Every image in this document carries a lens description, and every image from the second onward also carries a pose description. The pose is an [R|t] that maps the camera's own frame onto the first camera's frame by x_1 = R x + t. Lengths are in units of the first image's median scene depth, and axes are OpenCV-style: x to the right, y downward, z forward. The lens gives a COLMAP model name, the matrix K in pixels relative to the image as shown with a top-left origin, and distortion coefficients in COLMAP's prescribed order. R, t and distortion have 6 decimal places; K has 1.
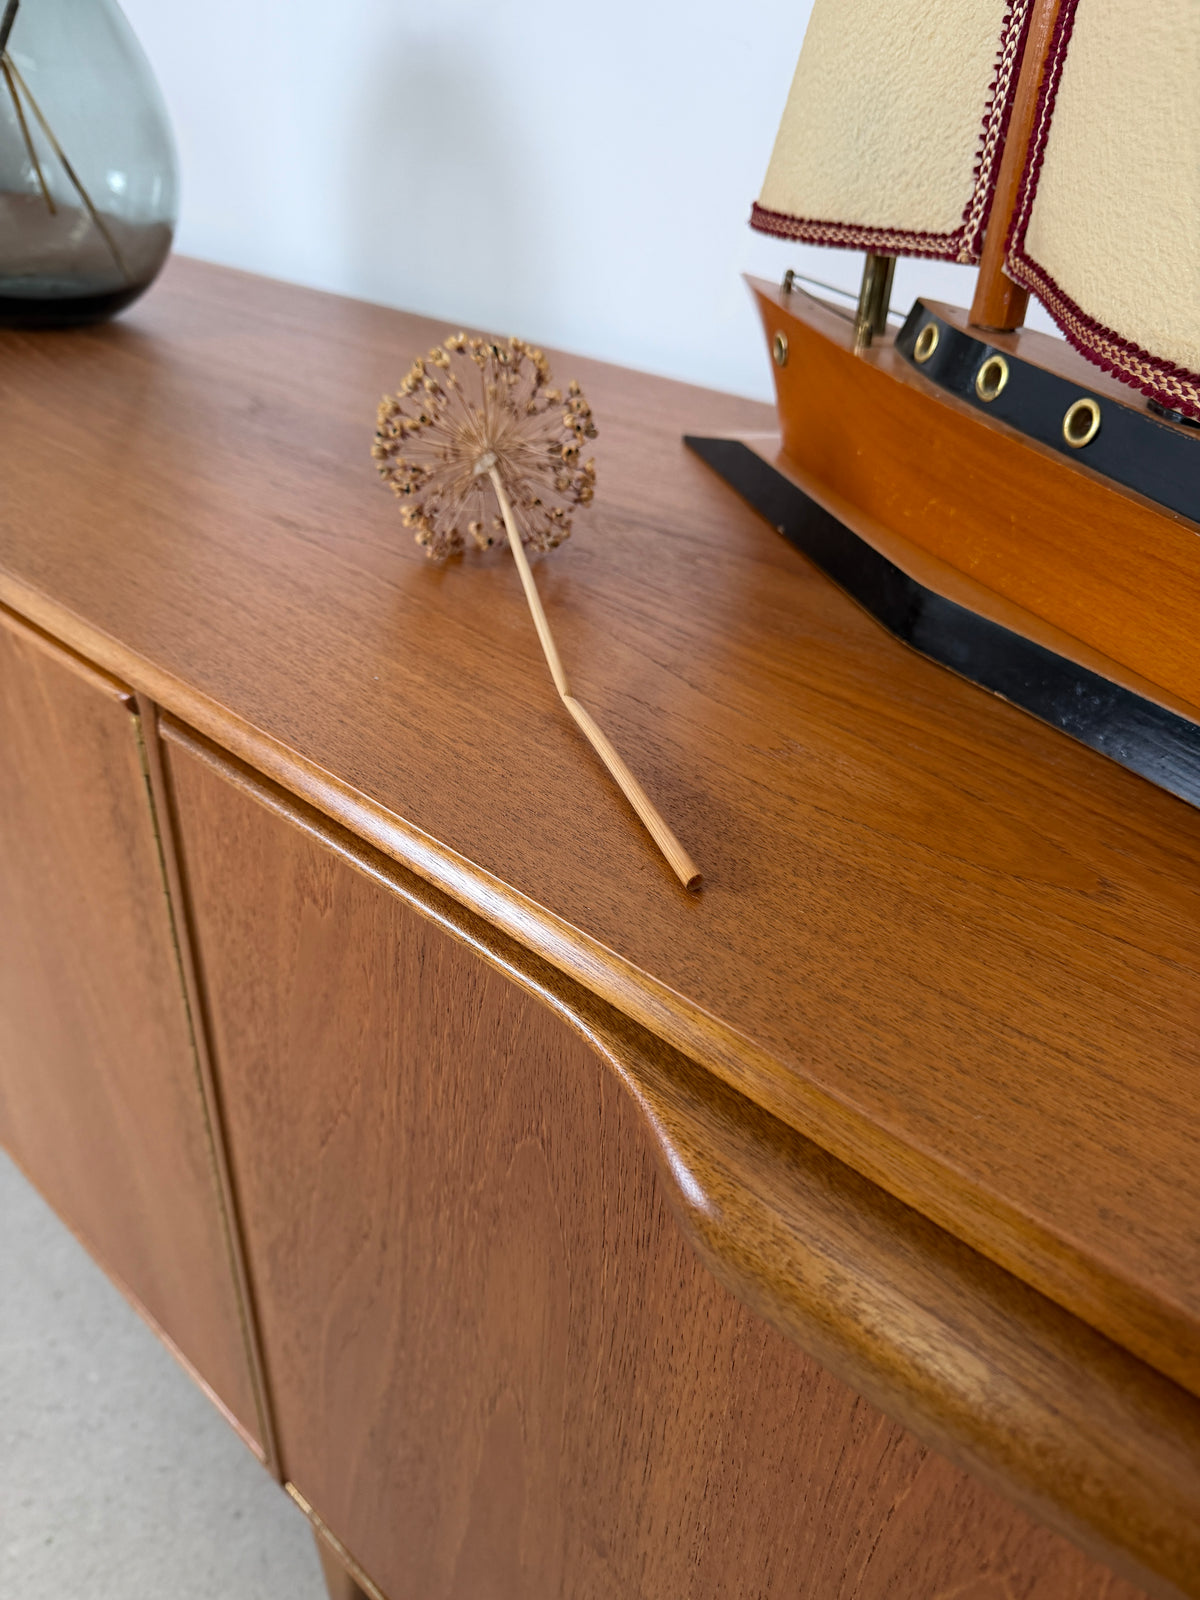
lens RADIAL K [[1147.4, 0, 600.0], [0, 1147.4, 800.0], [0, 0, 1]] dist [-0.021881, -0.002968]
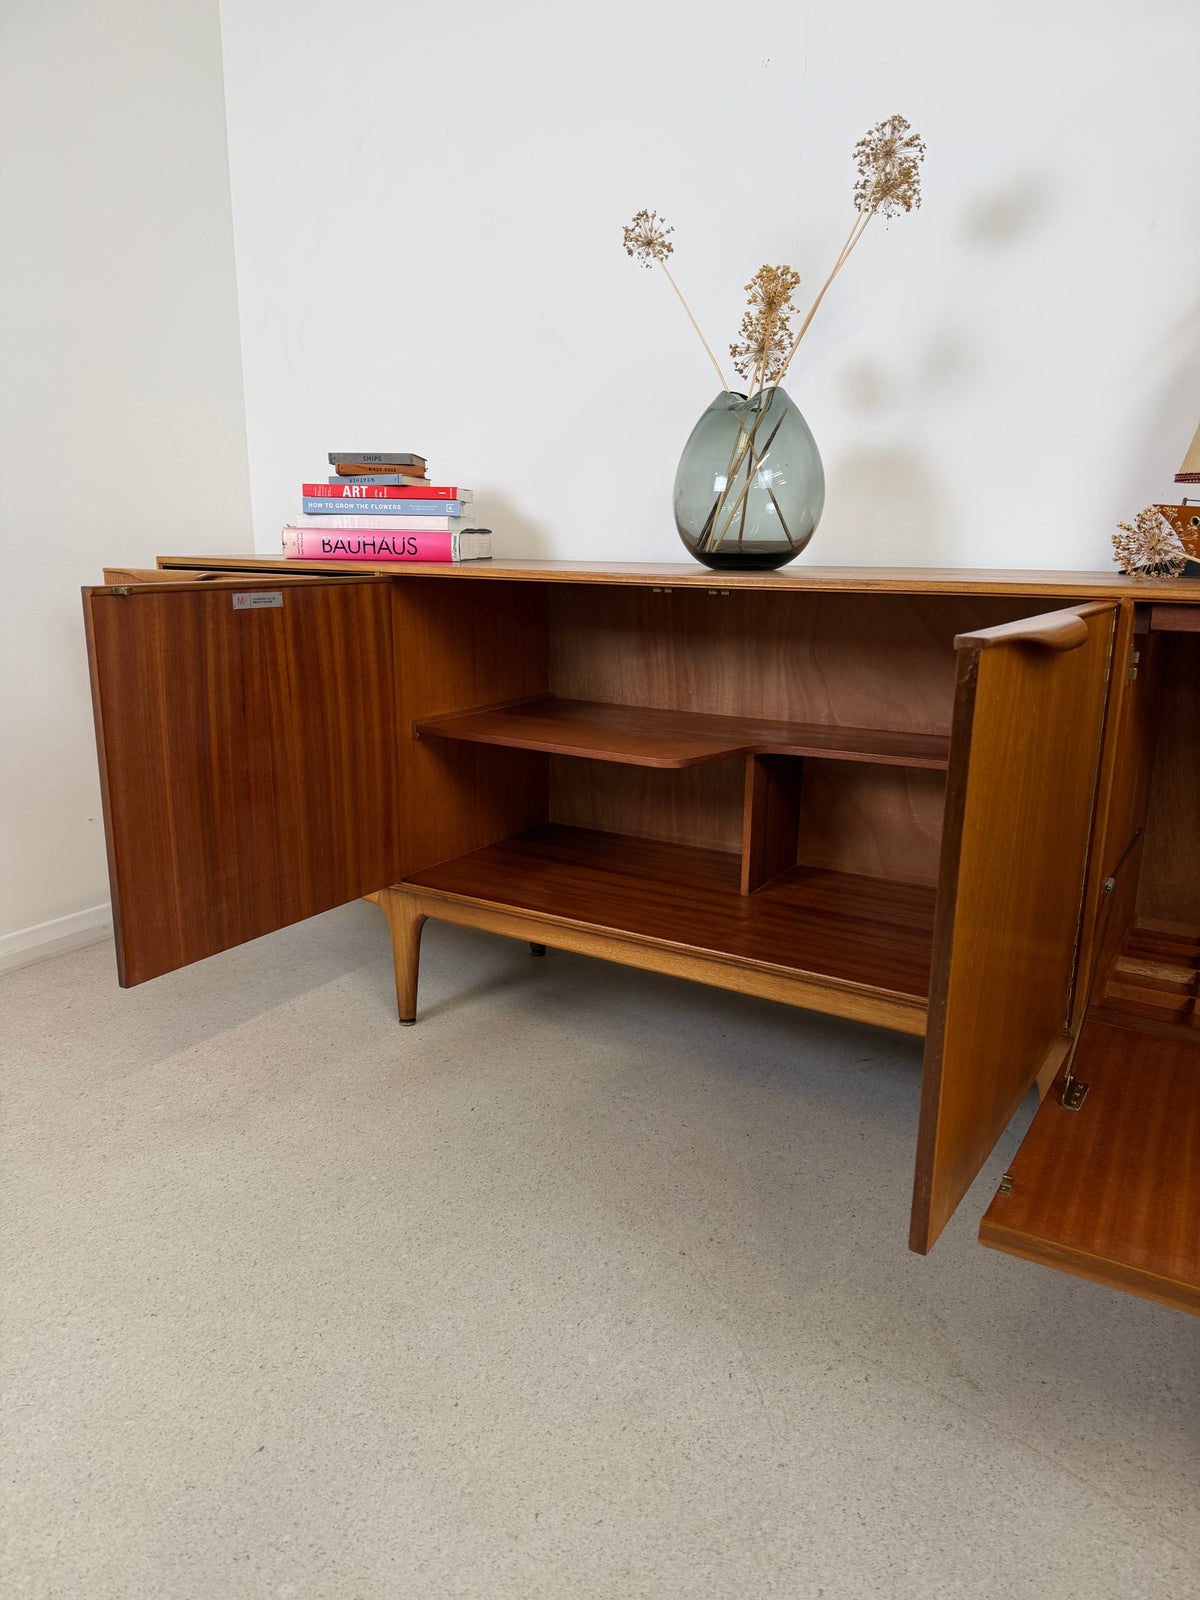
lens RADIAL K [[1120.8, 0, 600.0], [0, 1120.8, 800.0], [0, 0, 1]] dist [0.102625, -0.143231]
pose [[0.980374, -0.093929, 0.173333, -2.340366], [0.142599, 0.944964, -0.294464, 1.115374], [-0.136135, 0.313402, 0.939812, -1.555143]]
